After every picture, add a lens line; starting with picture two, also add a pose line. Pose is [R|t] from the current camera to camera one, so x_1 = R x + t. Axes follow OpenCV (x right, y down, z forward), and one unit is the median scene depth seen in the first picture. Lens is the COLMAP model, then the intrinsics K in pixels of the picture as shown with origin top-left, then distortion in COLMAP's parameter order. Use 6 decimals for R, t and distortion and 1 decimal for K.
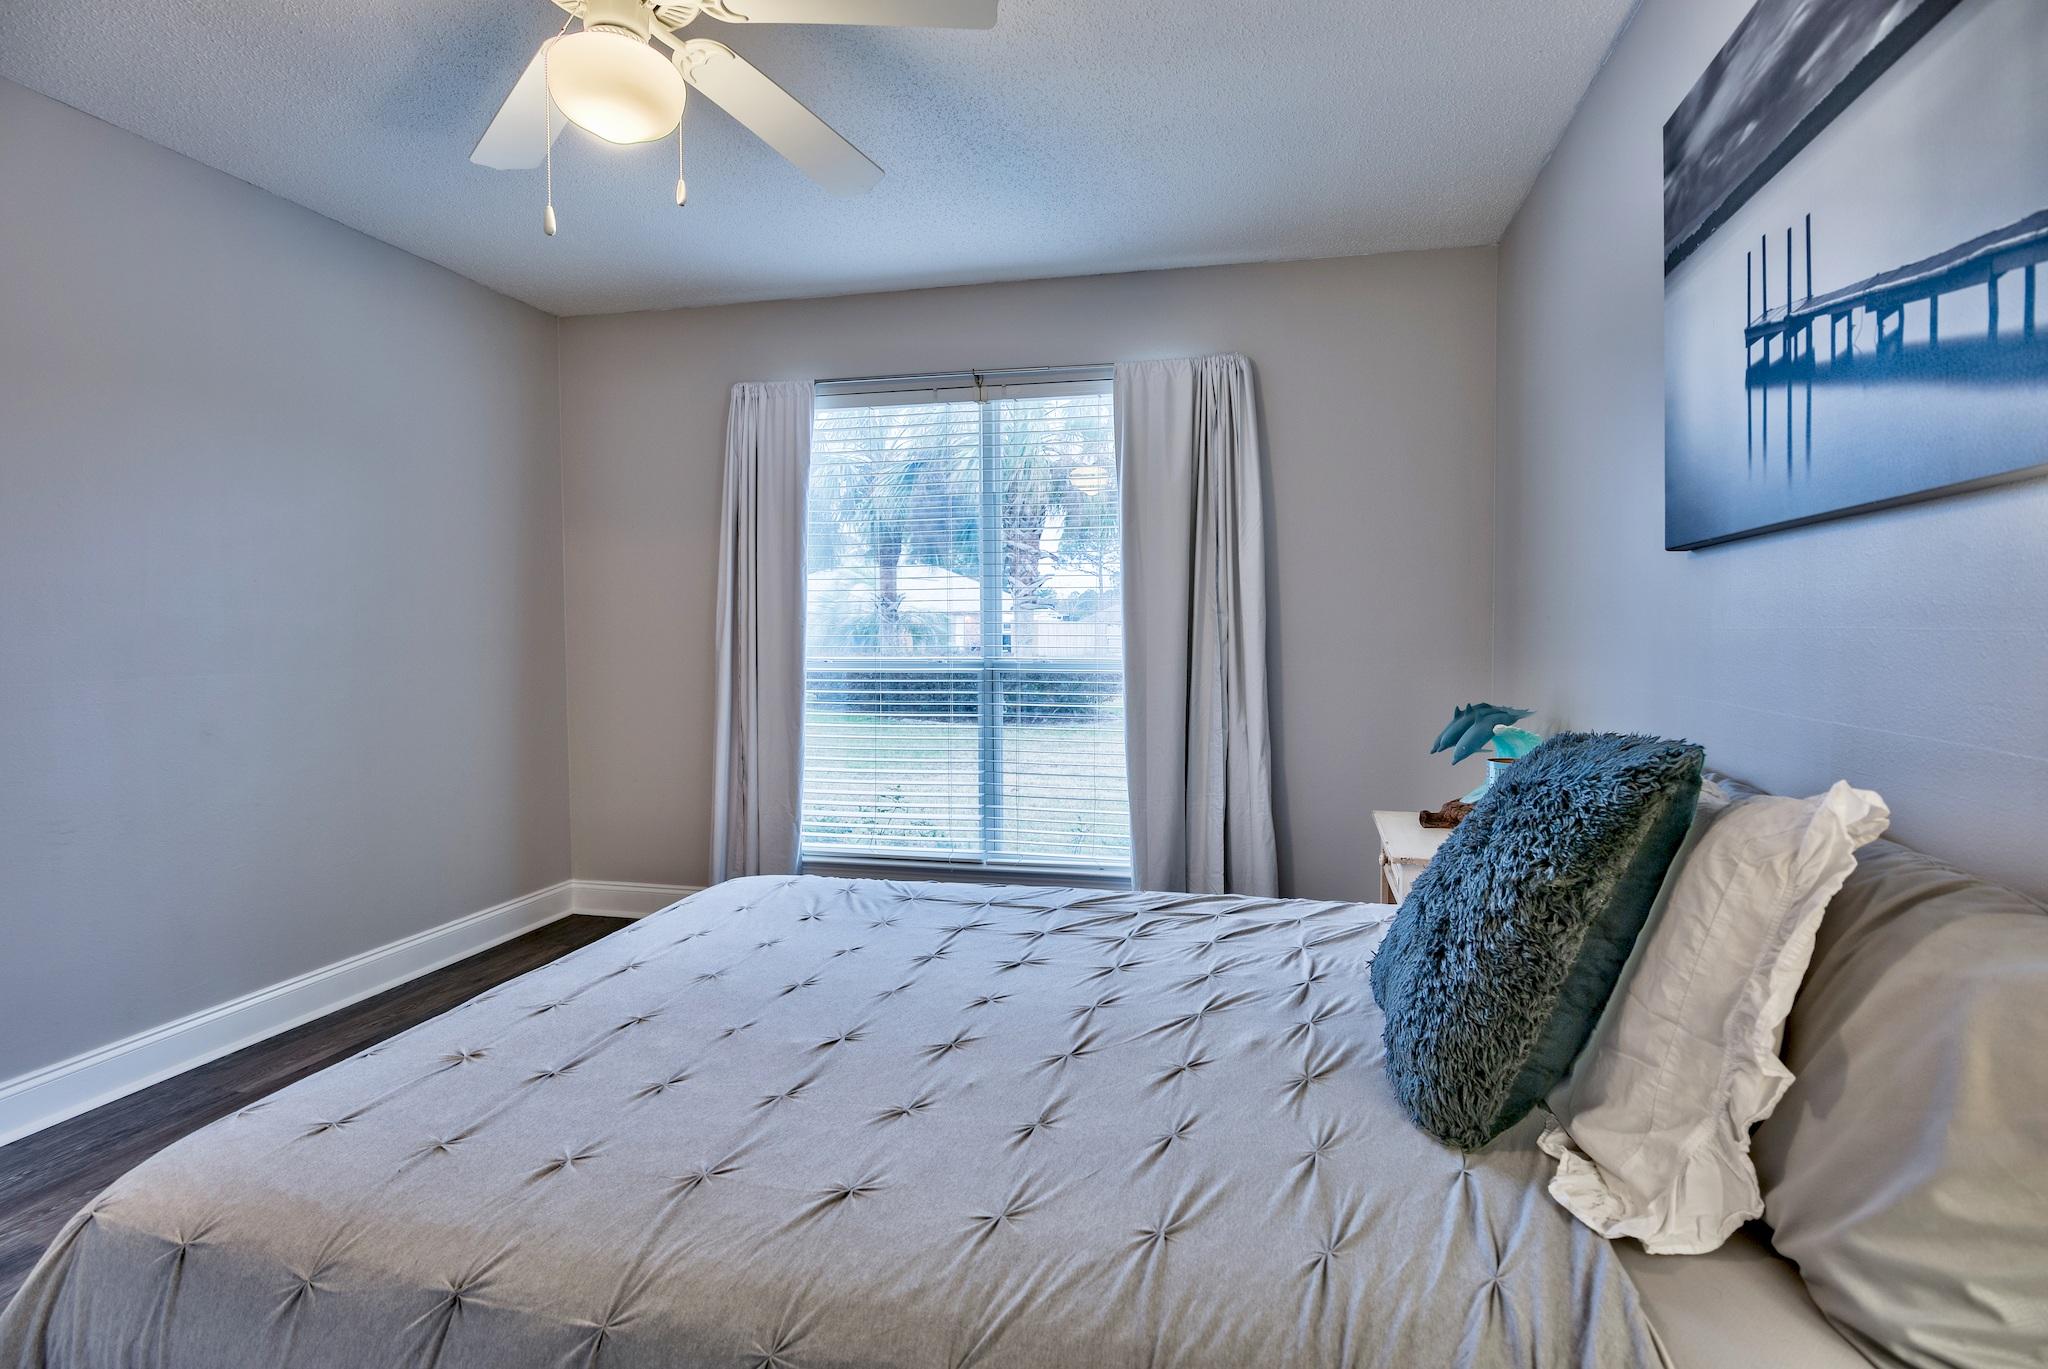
lens RADIAL K [[1019.8, 0, 1023.3], [0, 1019.8, 648.2], [0, 0, 1]] dist [0.002201, 0.000893]
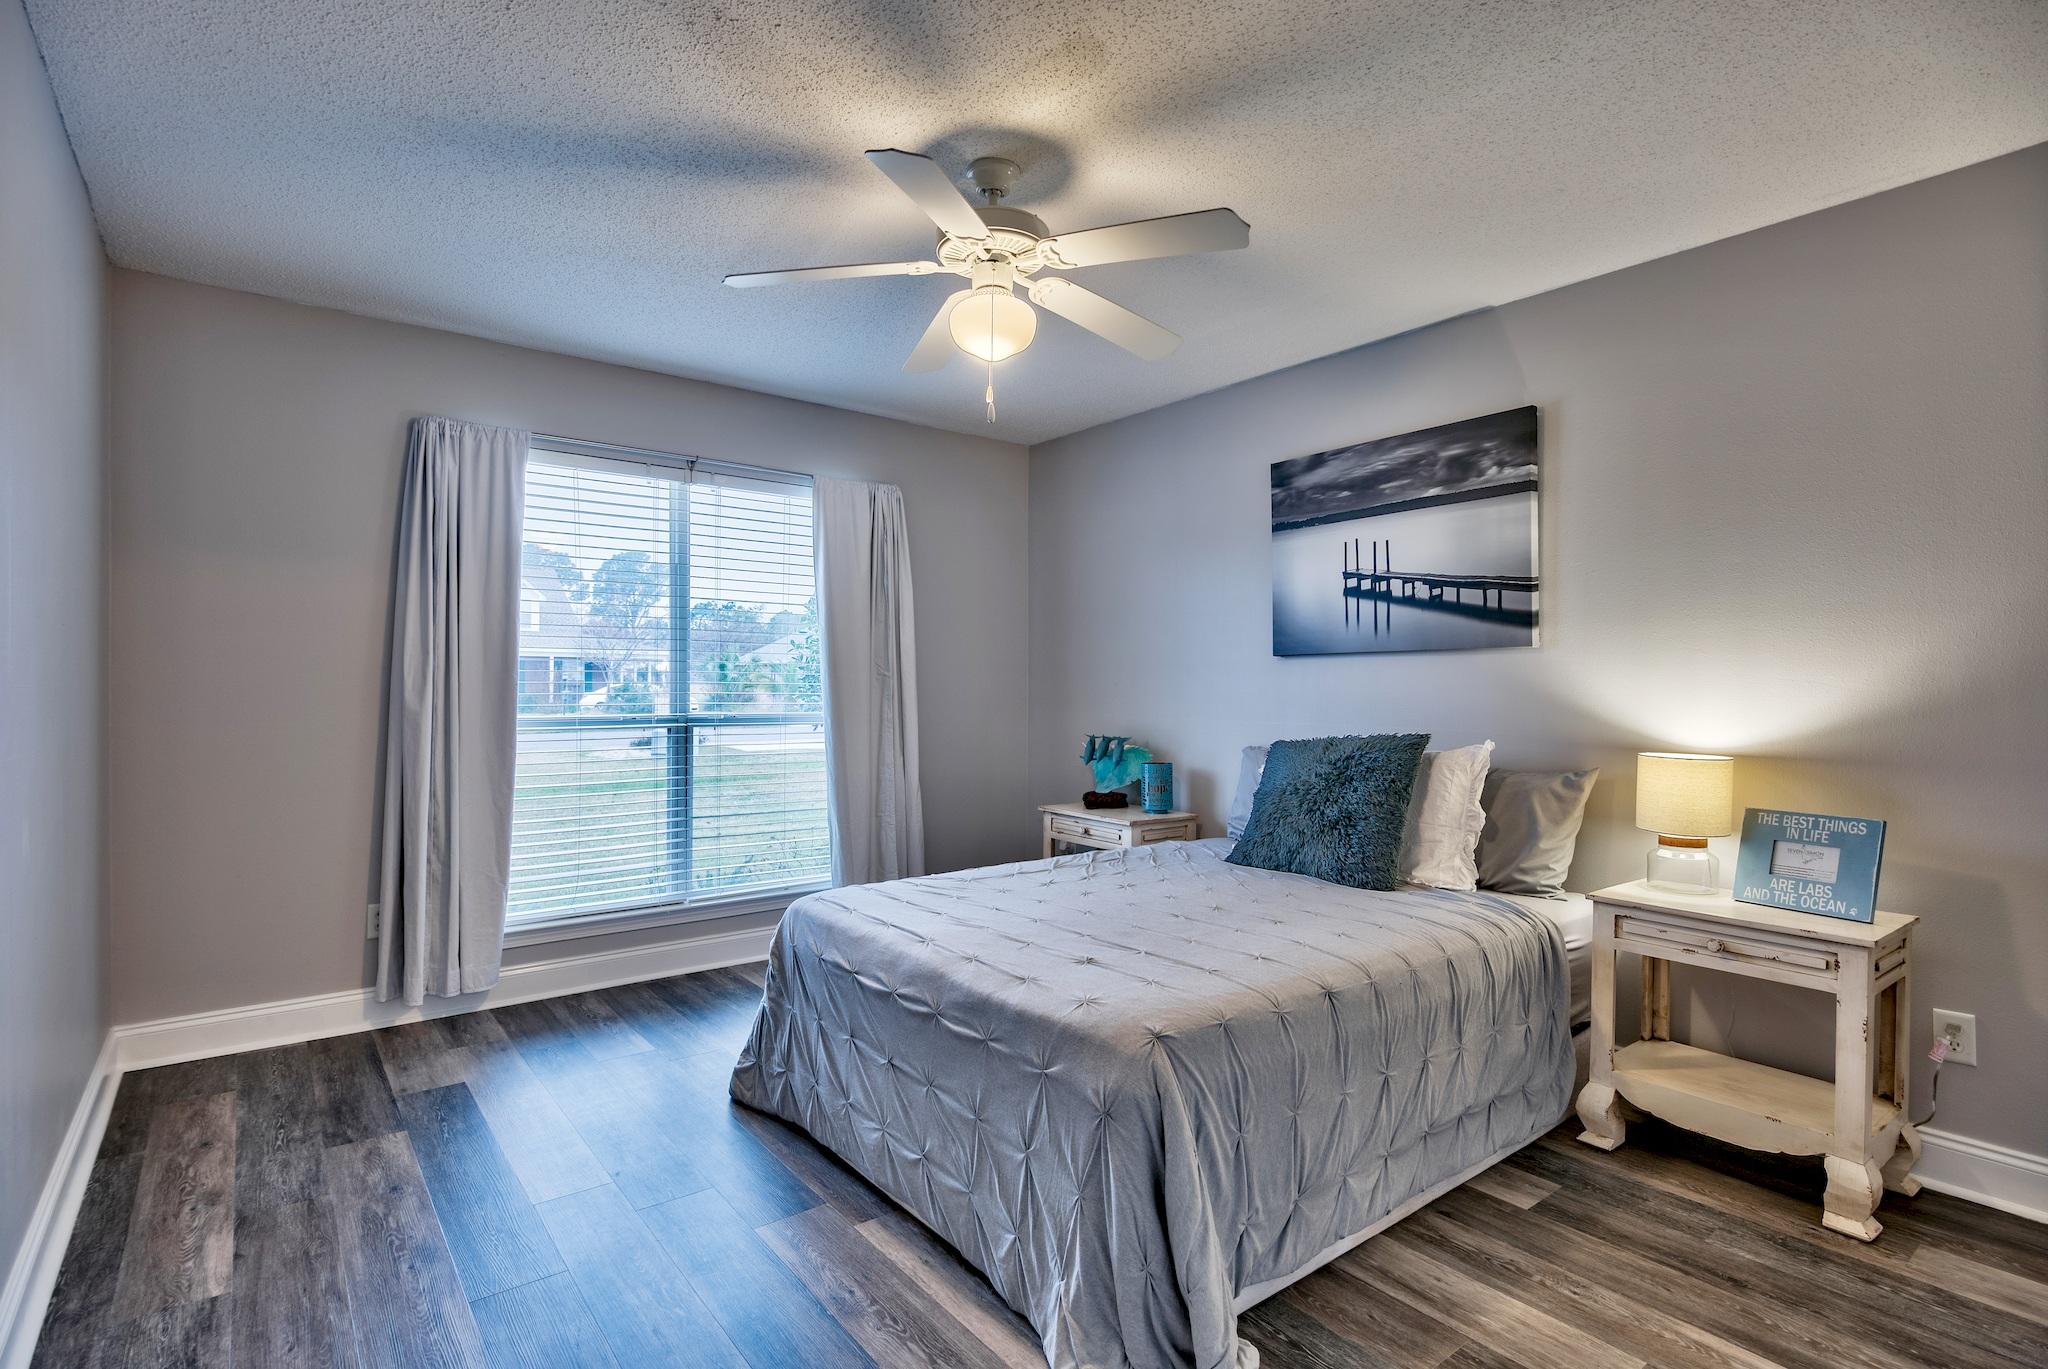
lens RADIAL K [[1019.8, 0, 1019.4], [0, 1019.8, 683.1], [0, 0, 1]] dist [0.002201, 0.000893]
pose [[0.617441, 0.010427, 0.786548, -1.781192], [0.008298, 0.999770, -0.019768, -0.000052], [-0.786573, 0.018733, 0.617213, 0.096067]]
